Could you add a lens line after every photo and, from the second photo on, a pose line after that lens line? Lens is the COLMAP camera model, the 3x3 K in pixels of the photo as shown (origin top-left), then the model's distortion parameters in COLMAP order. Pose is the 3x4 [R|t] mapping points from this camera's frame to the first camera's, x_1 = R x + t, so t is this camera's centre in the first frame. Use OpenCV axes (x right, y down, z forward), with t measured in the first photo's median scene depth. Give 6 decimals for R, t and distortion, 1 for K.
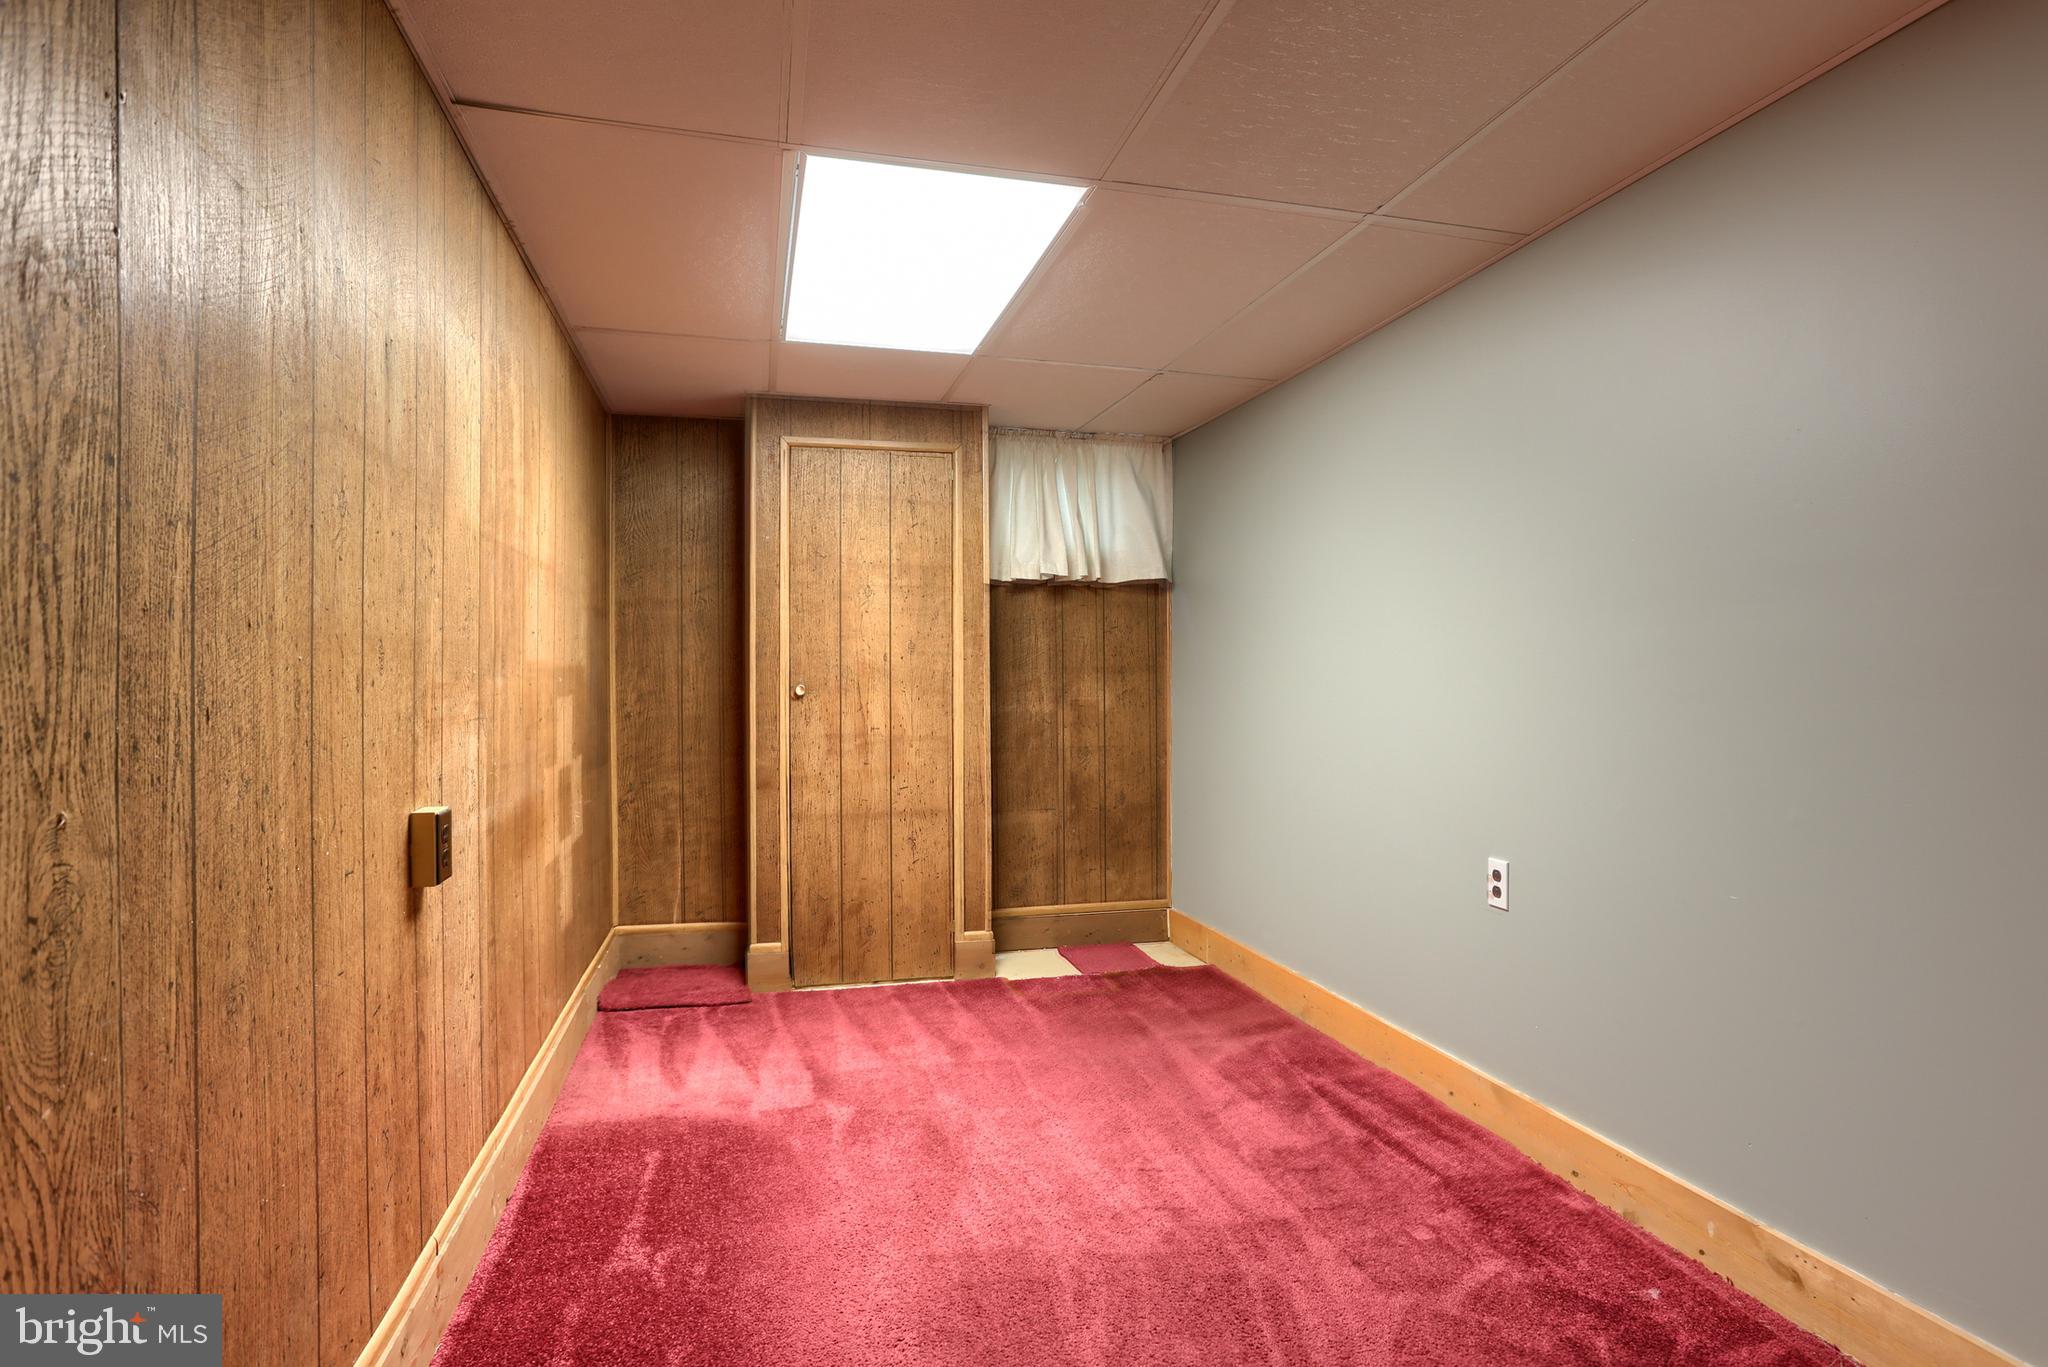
lens RADIAL K [[1082.8, 0, 1030.9], [0, 1082.8, 678.0], [0, 0, 1]] dist [-0.059656, 0.033377]
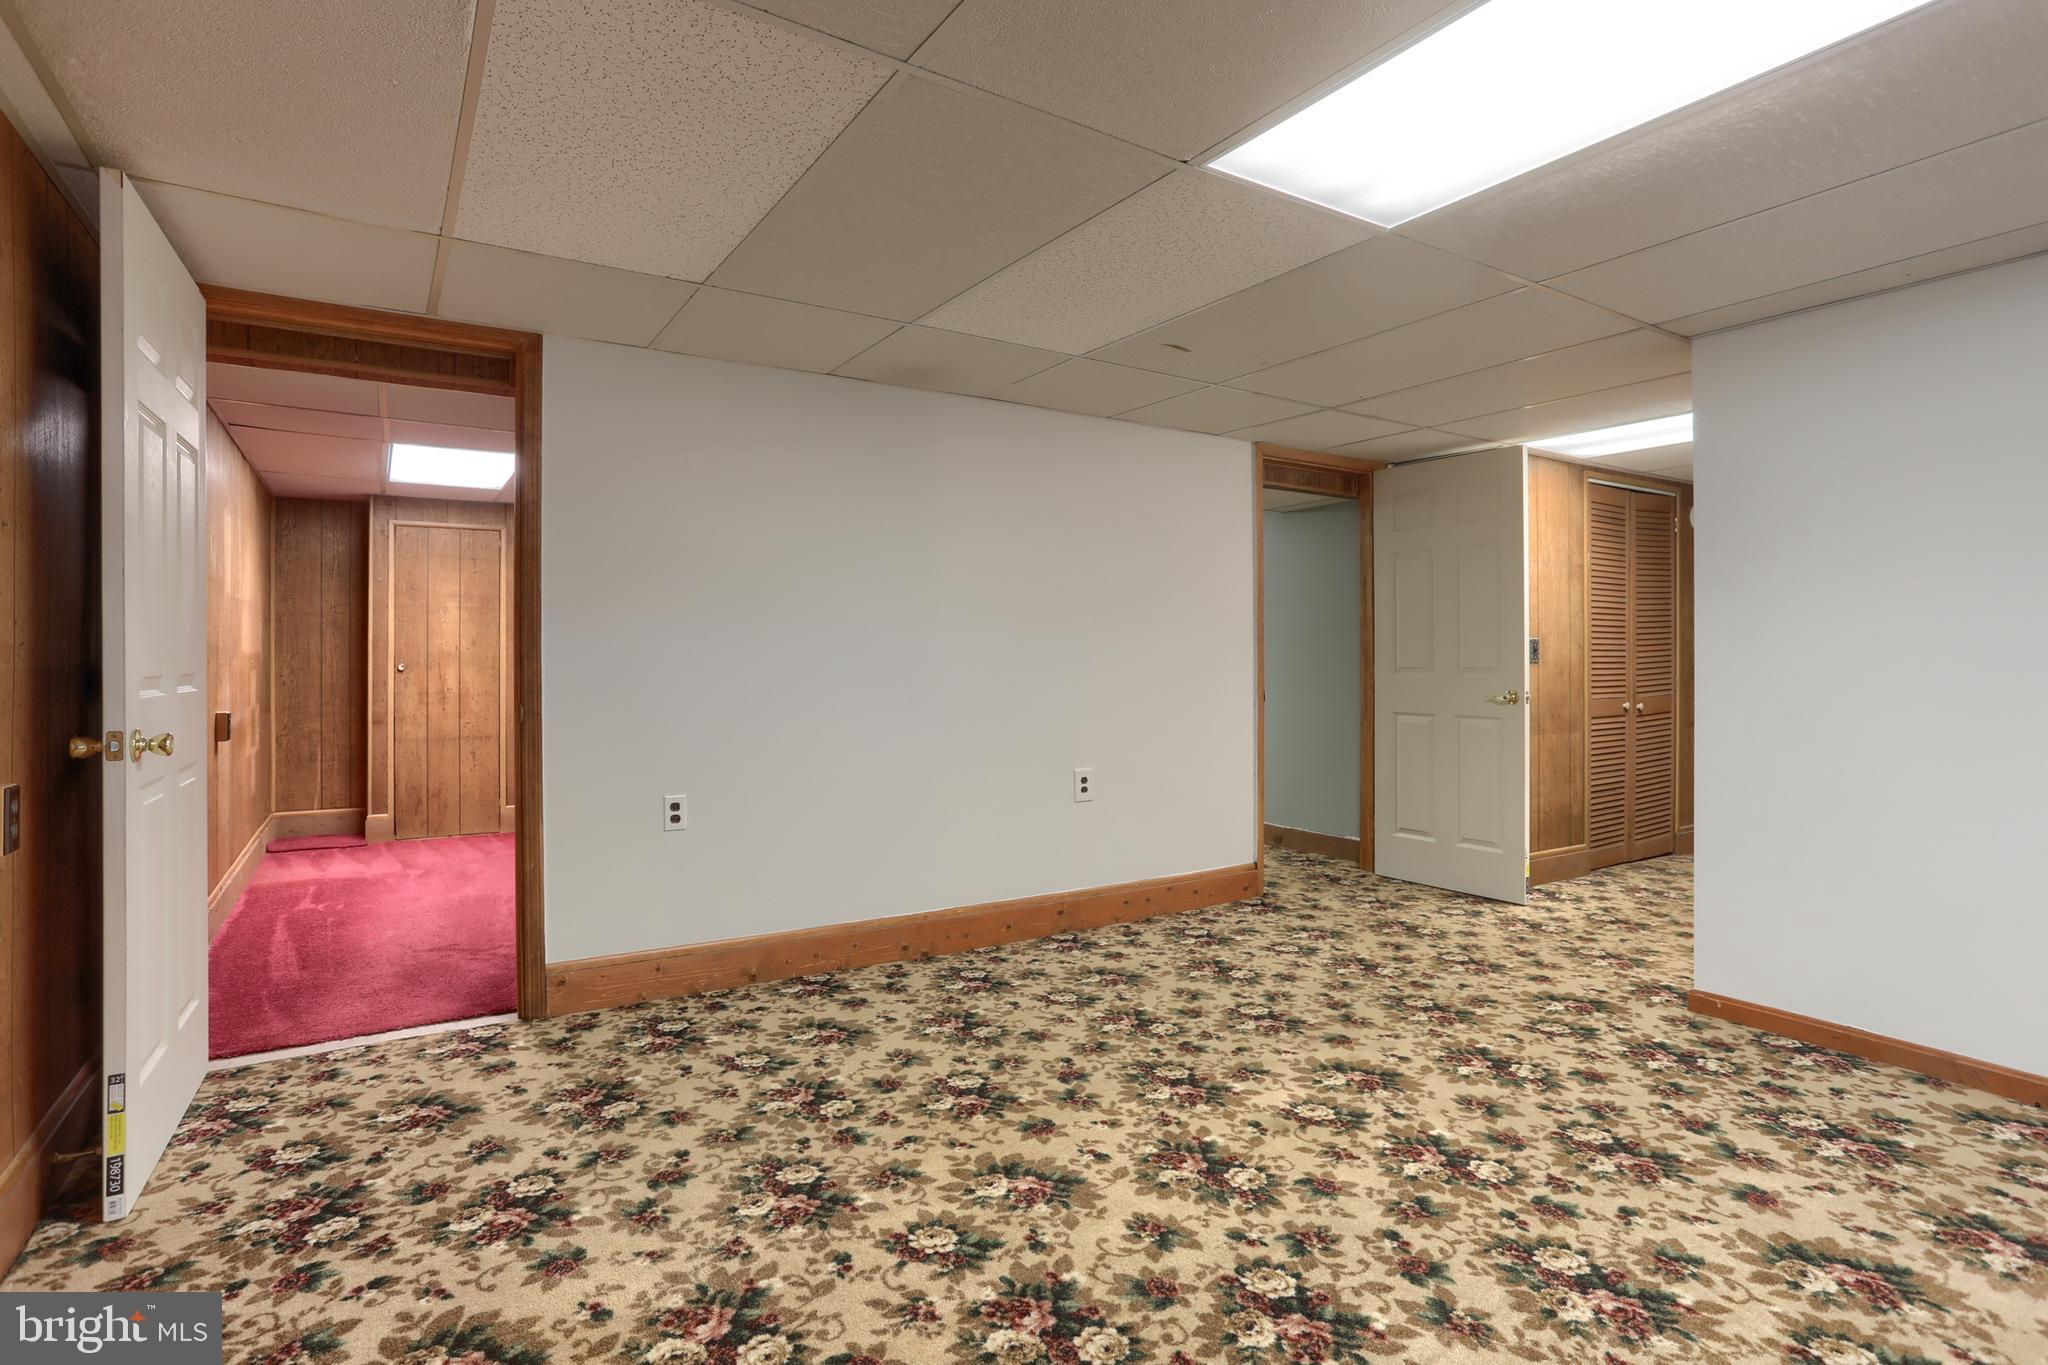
lens RADIAL K [[1031.8, 0, 1024.4], [0, 1031.8, 651.6], [0, 0, 1]] dist [-0.027272, 0.001981]
pose [[0.952071, 0.003611, 0.305857, 0.232386], [-0.001960, 0.999982, -0.005703, -0.005878], [-0.305872, 0.004830, 0.952061, -0.849859]]
